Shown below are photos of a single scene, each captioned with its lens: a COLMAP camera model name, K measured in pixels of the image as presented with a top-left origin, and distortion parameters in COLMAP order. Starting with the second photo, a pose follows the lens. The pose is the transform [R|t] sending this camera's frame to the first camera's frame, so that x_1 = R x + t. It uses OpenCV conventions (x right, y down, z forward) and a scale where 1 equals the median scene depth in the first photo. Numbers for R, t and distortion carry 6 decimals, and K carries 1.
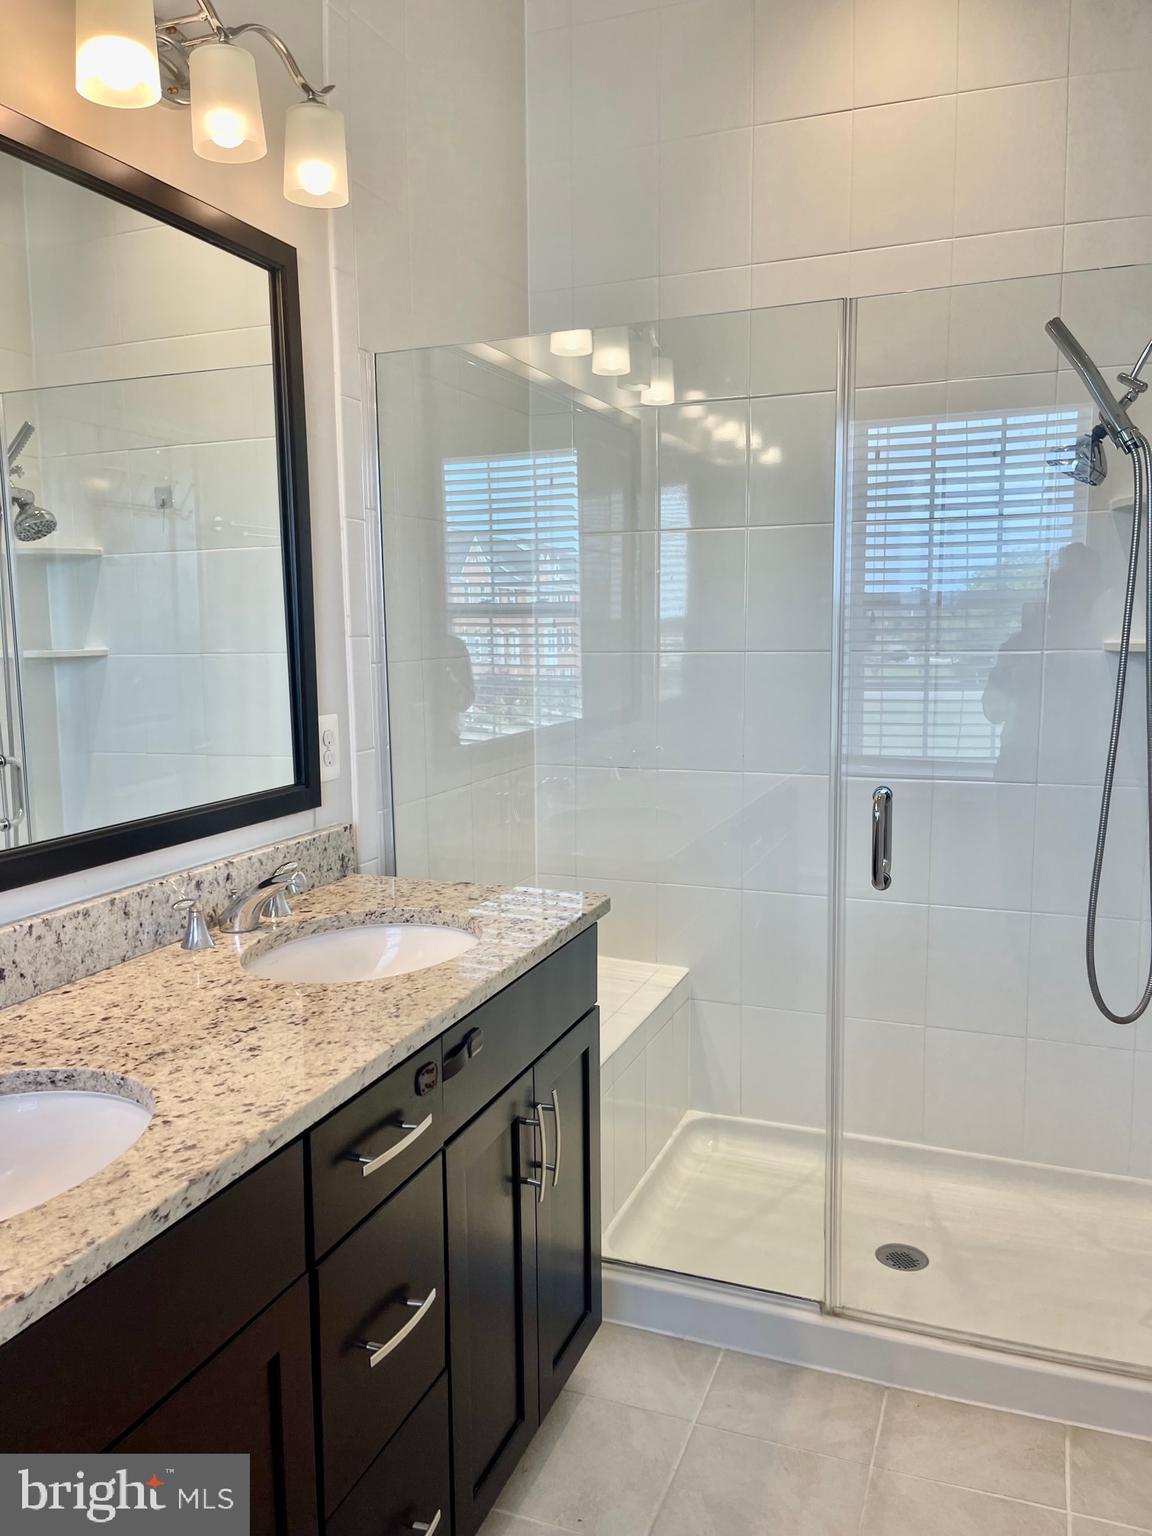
lens RADIAL K [[1174.0, 0, 574.6], [0, 1174.0, 768.5], [0, 0, 1]] dist [0.054453, -0.045853]
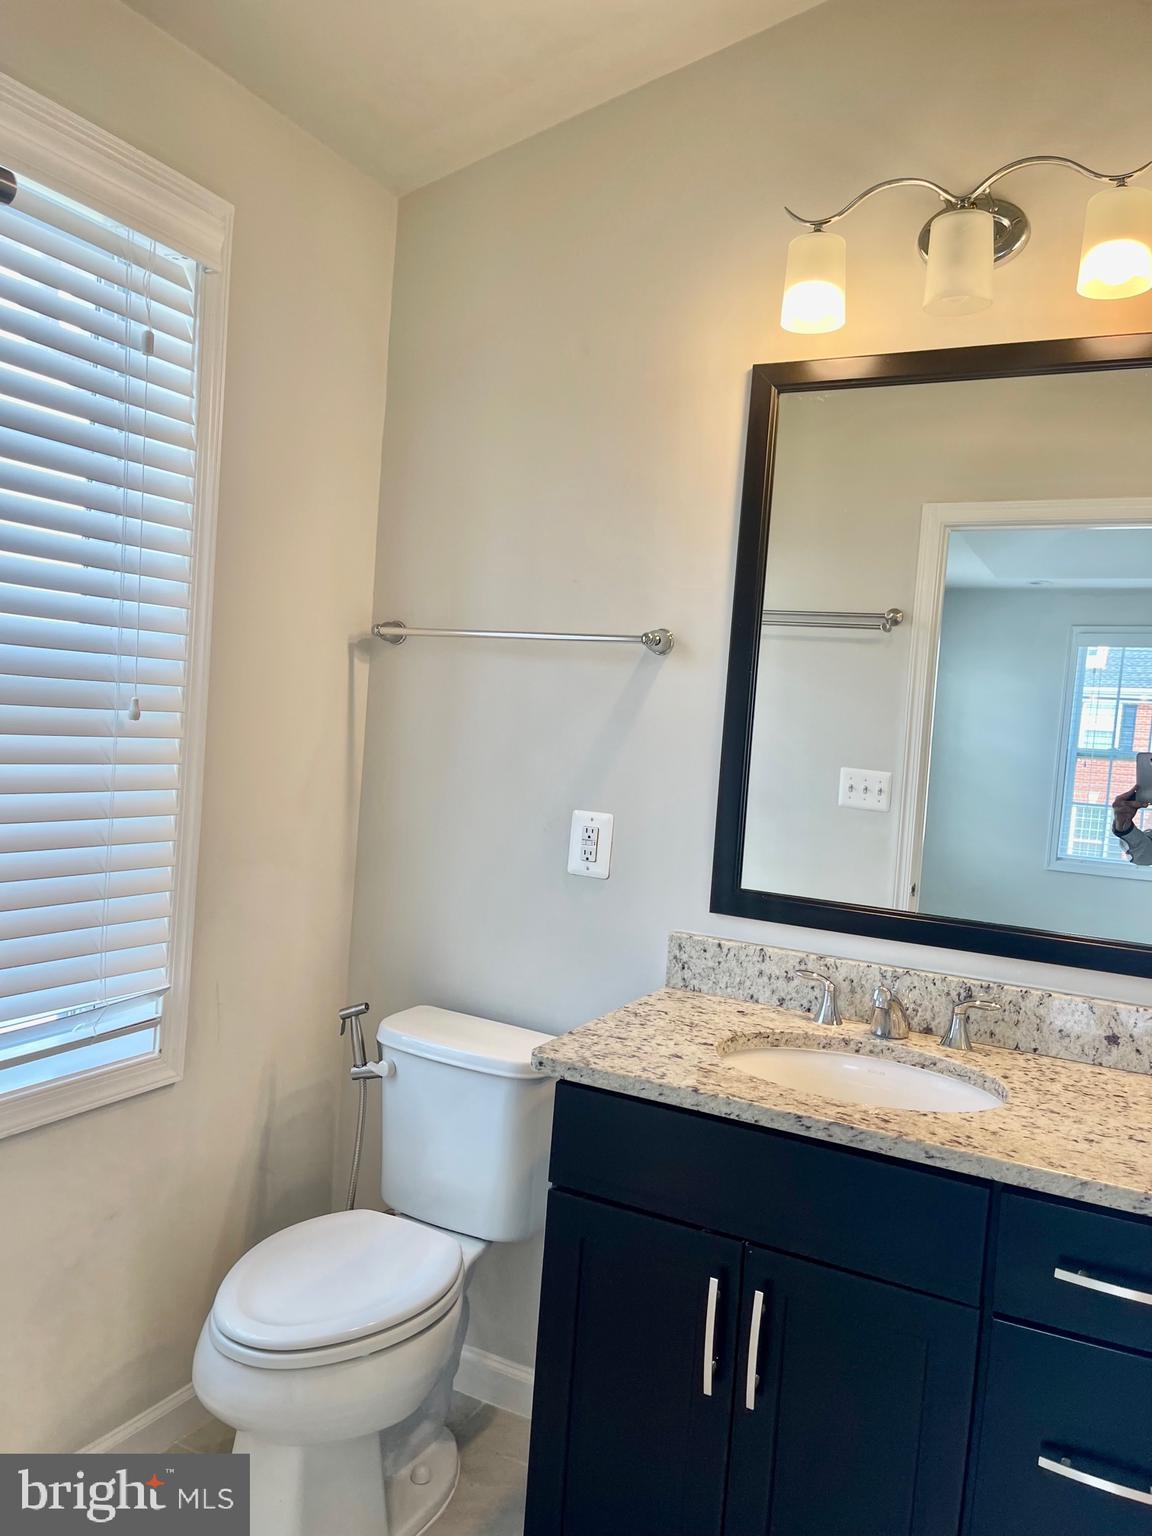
lens RADIAL K [[1174.0, 0, 574.5], [0, 1174.0, 770.1], [0, 0, 1]] dist [0.054453, -0.045853]
pose [[-0.103855, 0.045454, -0.993553, 0.957162], [-0.195155, 0.978605, 0.065169, -0.084949], [0.975258, 0.200665, -0.092762, 0.640765]]
